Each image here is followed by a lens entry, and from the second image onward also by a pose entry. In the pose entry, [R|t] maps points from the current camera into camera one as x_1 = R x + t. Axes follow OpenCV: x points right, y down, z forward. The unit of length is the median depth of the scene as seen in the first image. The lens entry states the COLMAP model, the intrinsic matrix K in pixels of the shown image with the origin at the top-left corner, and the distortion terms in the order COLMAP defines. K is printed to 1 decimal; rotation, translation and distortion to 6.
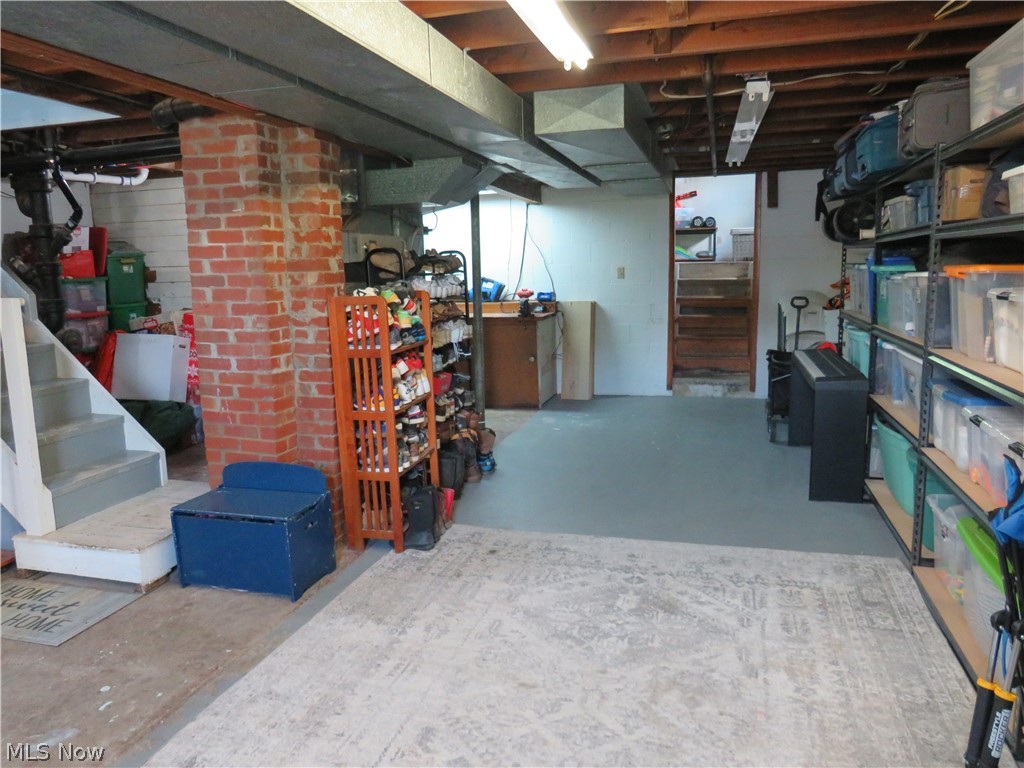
lens RADIAL K [[732.2, 0, 512.0], [0, 732.2, 384.0], [0, 0, 1]] dist [-0.026626, -0.000882]
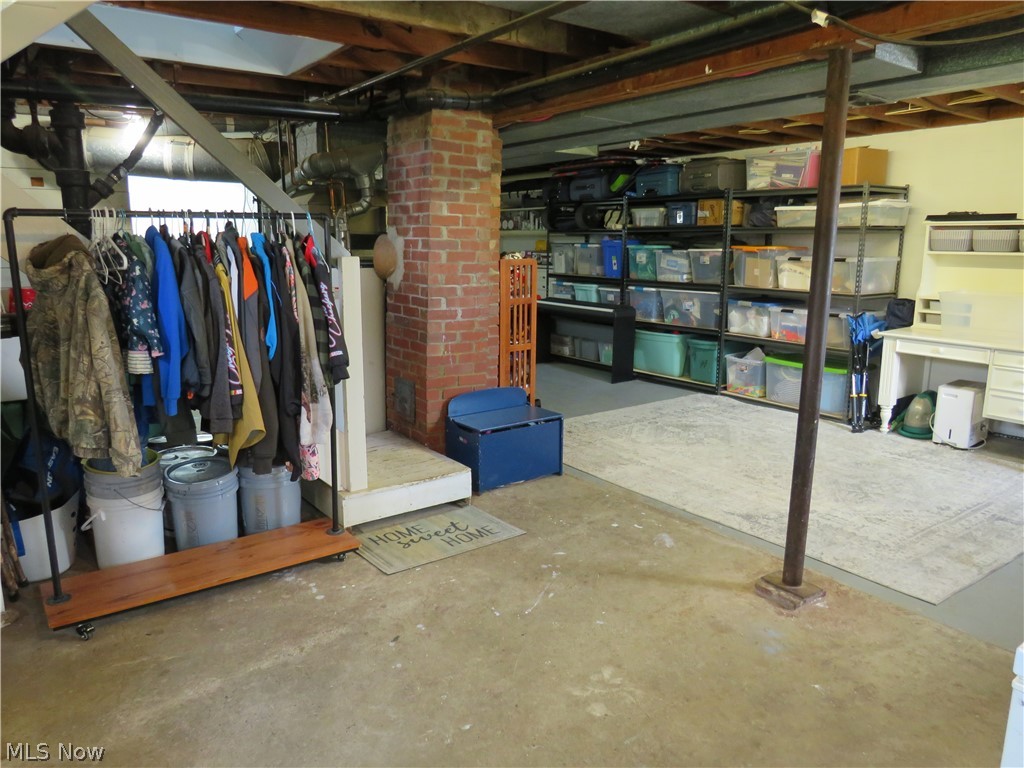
lens RADIAL K [[732.2, 0, 512.0], [0, 732.2, 384.0], [0, 0, 1]] dist [-0.026626, -0.000882]
pose [[0.592926, -0.126182, 0.795309, -1.386821], [0.106780, 0.991245, 0.077661, 0.003663], [-0.798146, 0.038876, 0.601208, 0.206557]]
